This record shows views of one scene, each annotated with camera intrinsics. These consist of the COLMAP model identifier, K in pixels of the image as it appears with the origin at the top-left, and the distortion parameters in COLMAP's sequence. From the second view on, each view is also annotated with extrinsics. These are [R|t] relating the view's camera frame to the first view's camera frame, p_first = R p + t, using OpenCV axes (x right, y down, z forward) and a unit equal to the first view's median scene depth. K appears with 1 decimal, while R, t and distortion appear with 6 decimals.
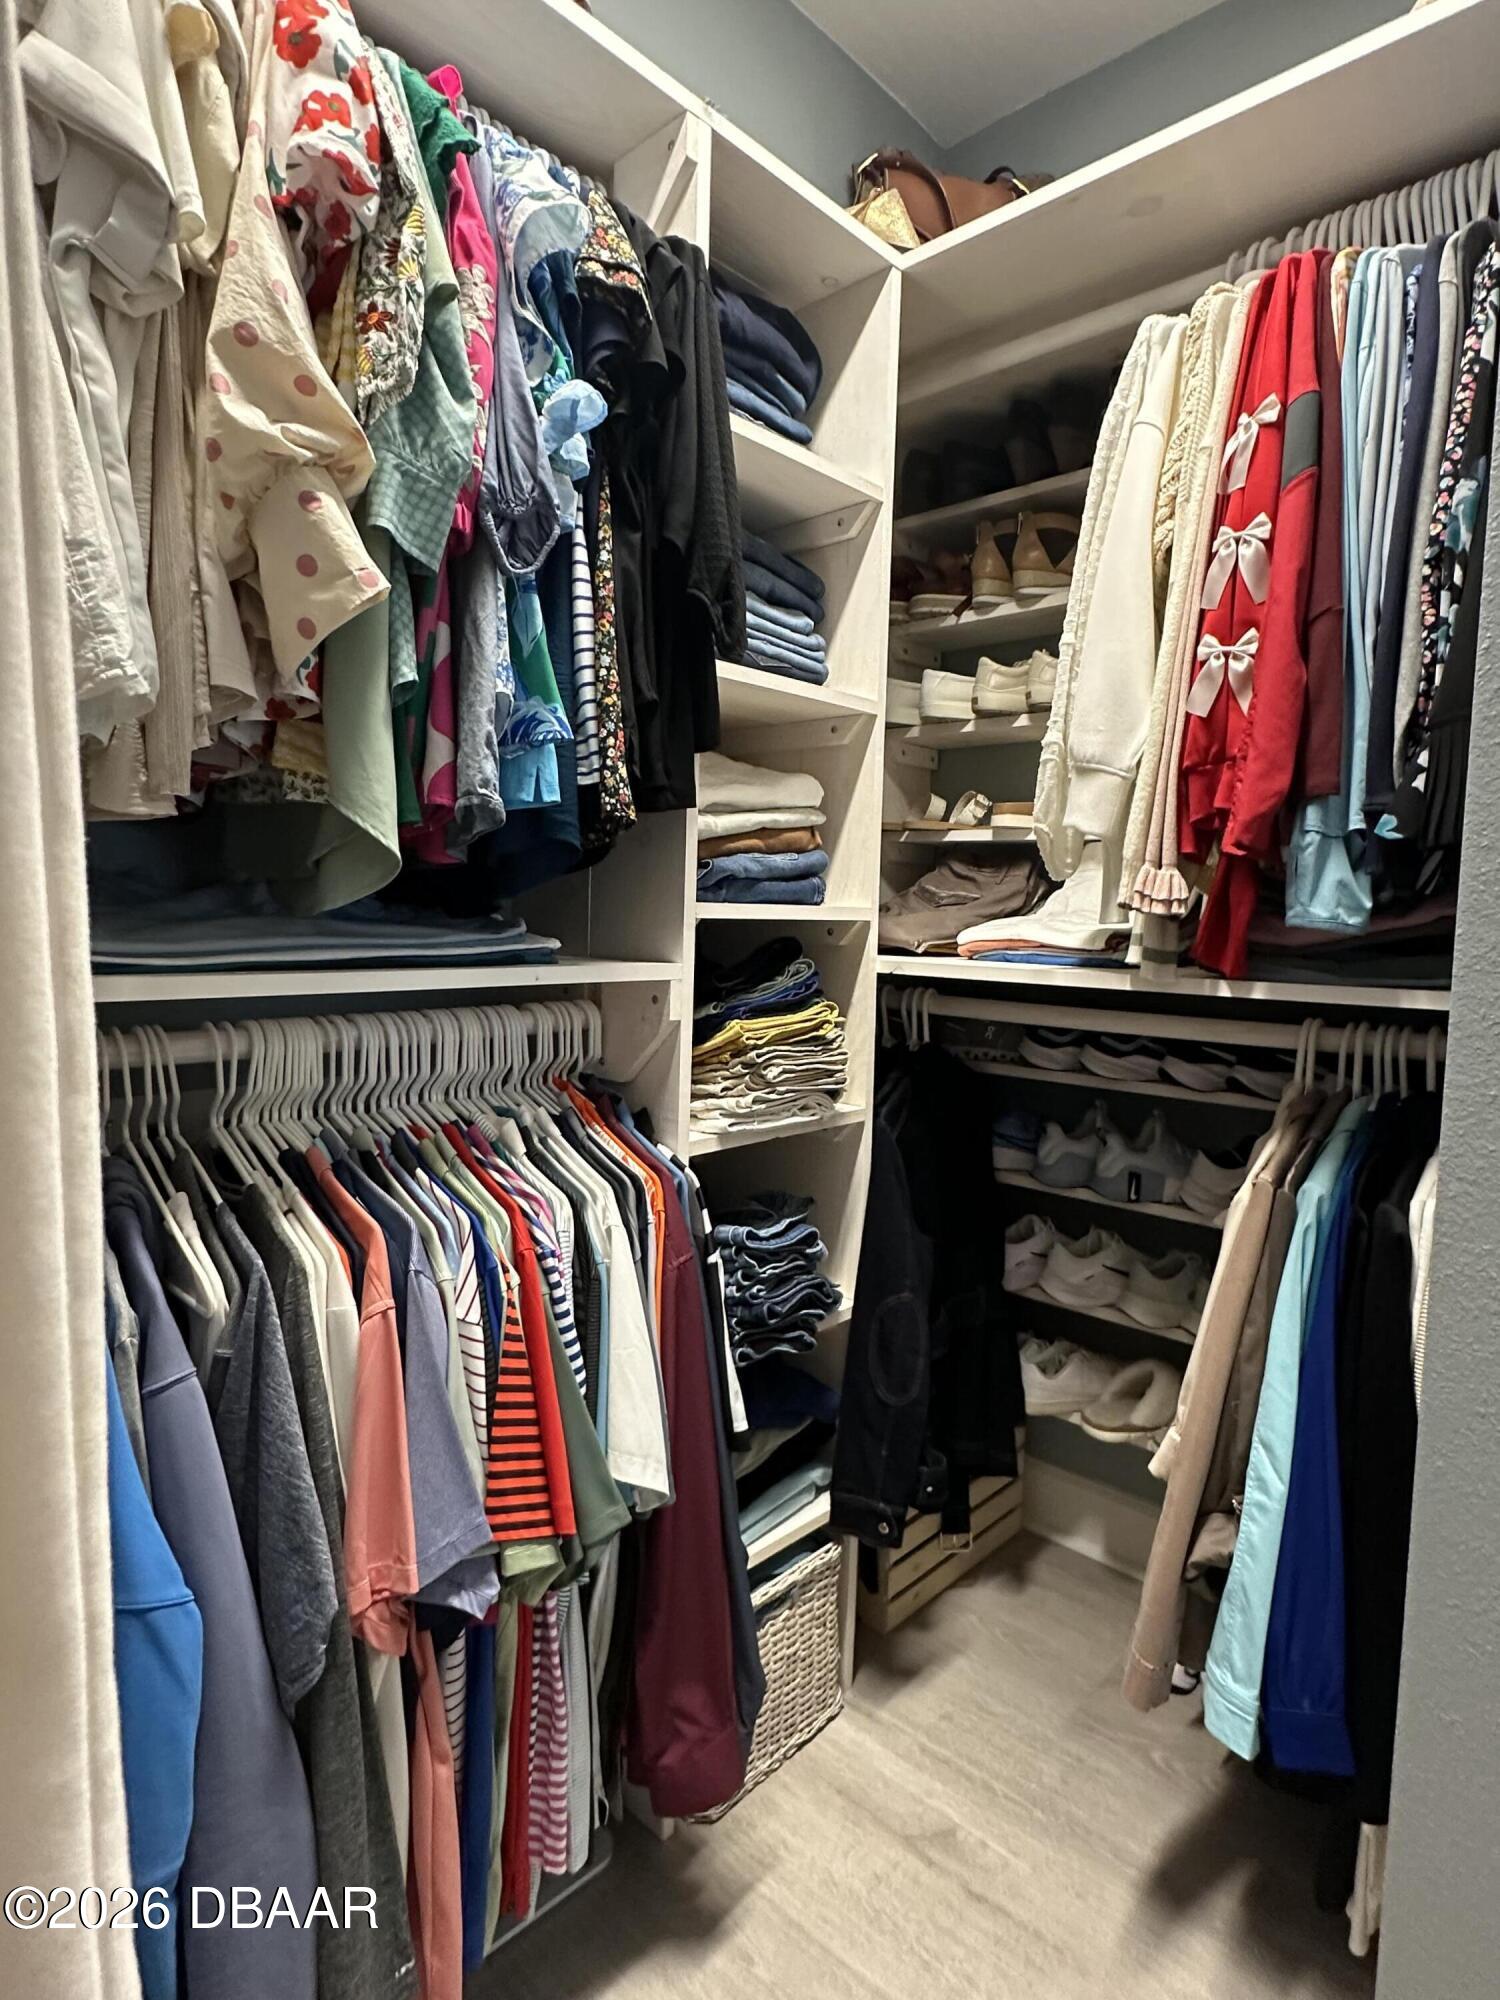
lens RADIAL K [[1092.9, 0, 749.3], [0, 1092.9, 996.0], [0, 0, 1]] dist [-0.000827, 0.000297]
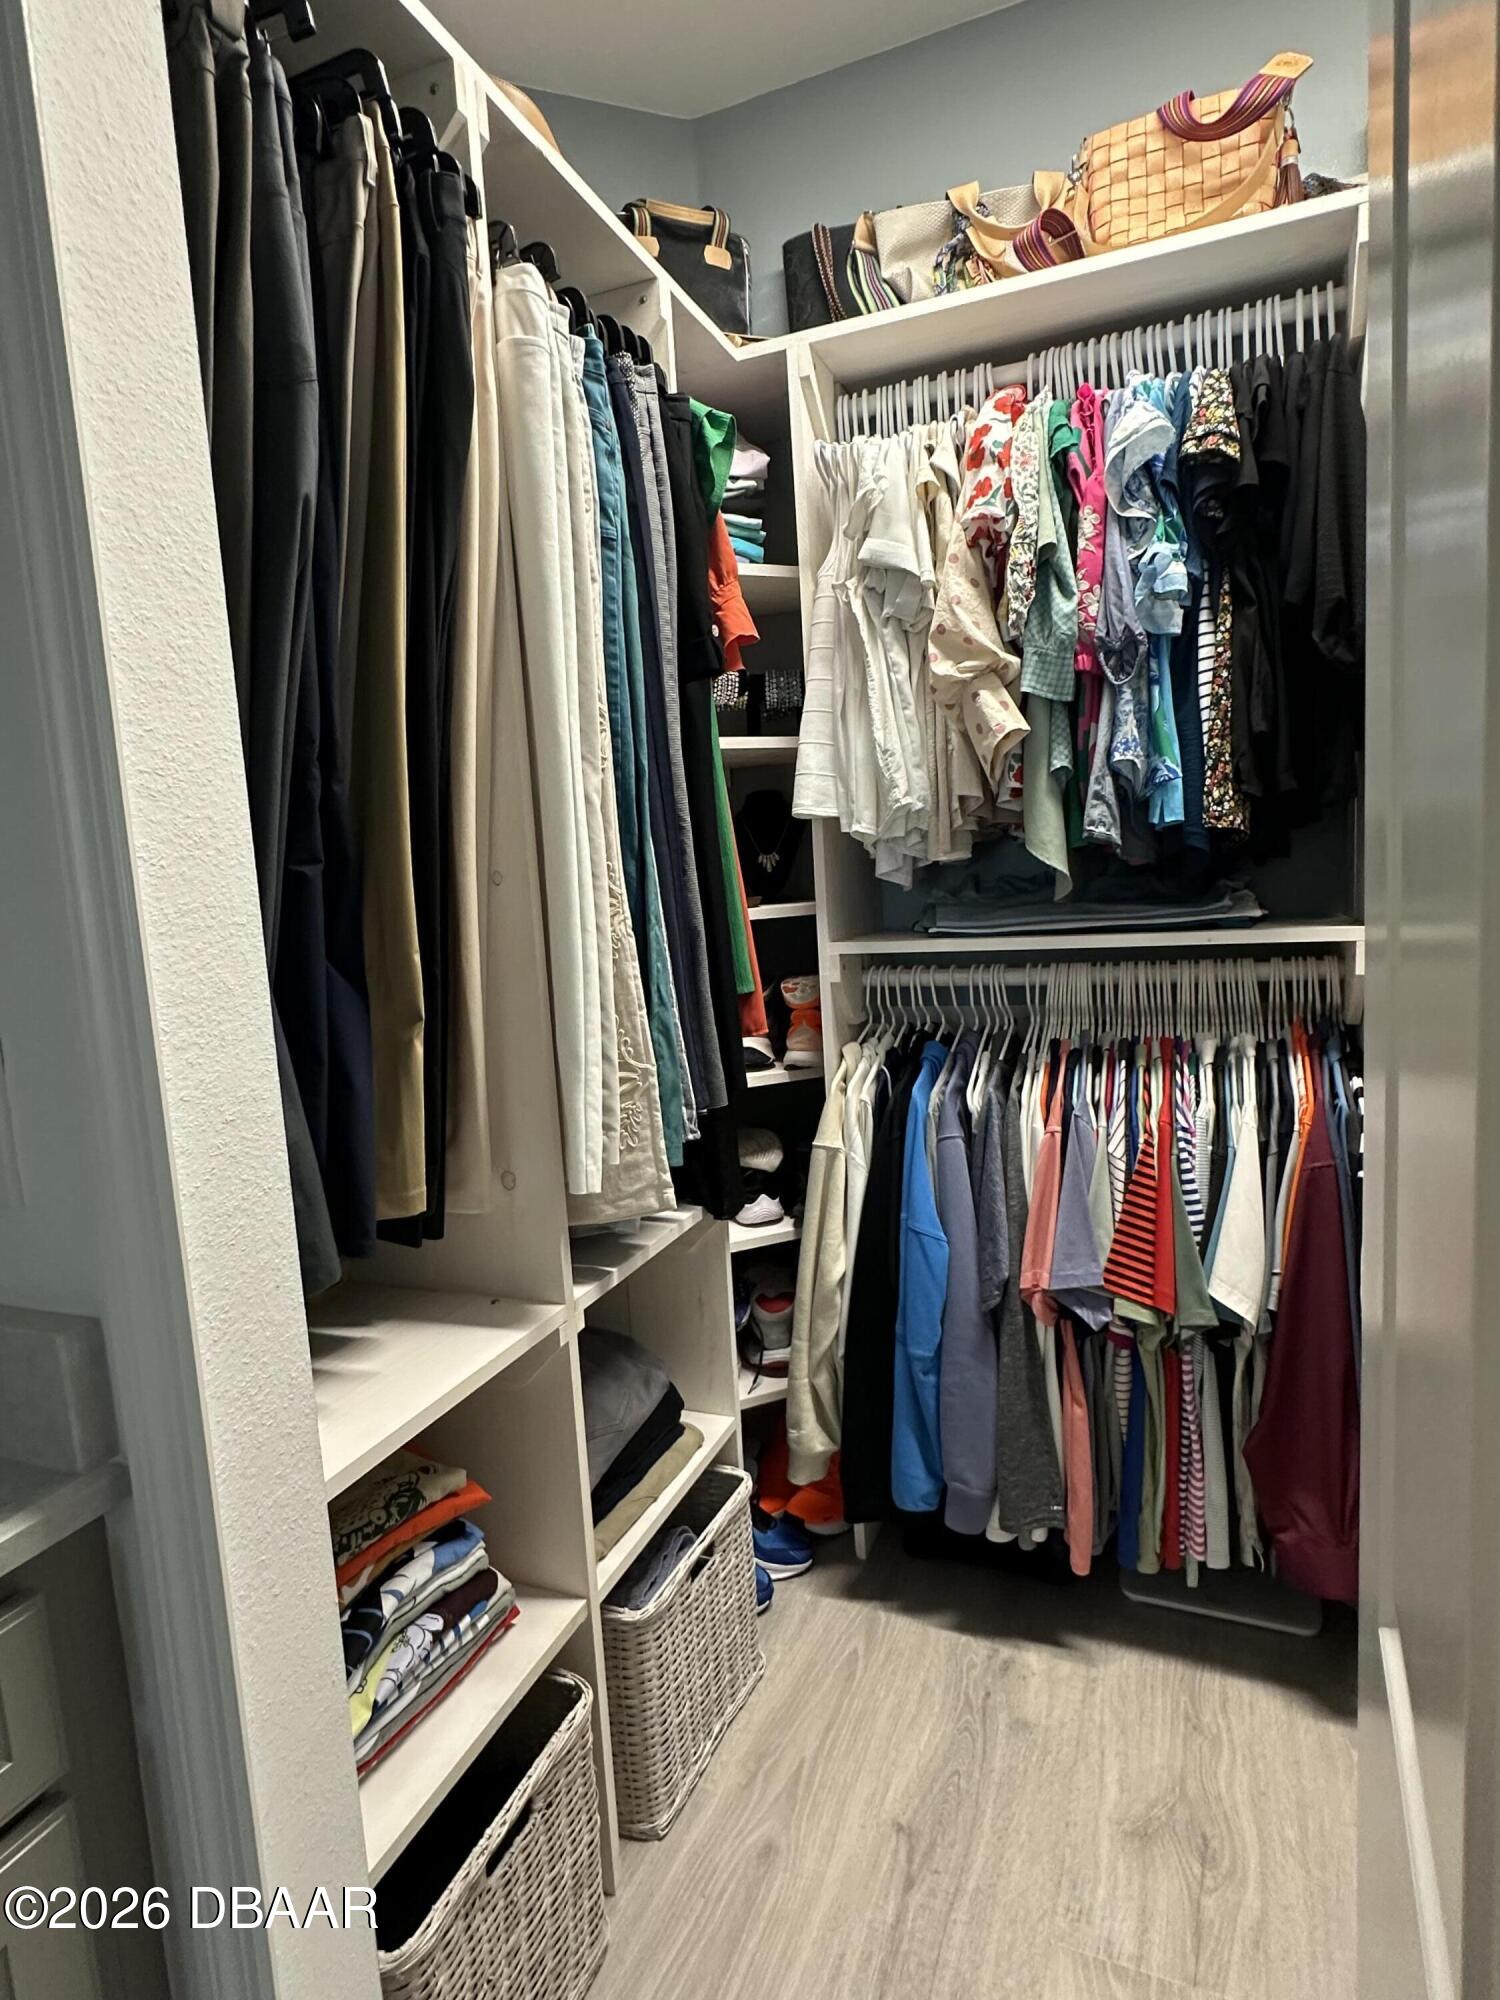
lens RADIAL K [[1092.9, 0, 747.7], [0, 1092.9, 1001.9], [0, 0, 1]] dist [-0.000827, 0.000297]
pose [[0.363413, 0.063461, -0.929464, 1.027753], [-0.005777, 0.997812, 0.065868, -0.028817], [0.931610, -0.018568, 0.362985, -0.075346]]
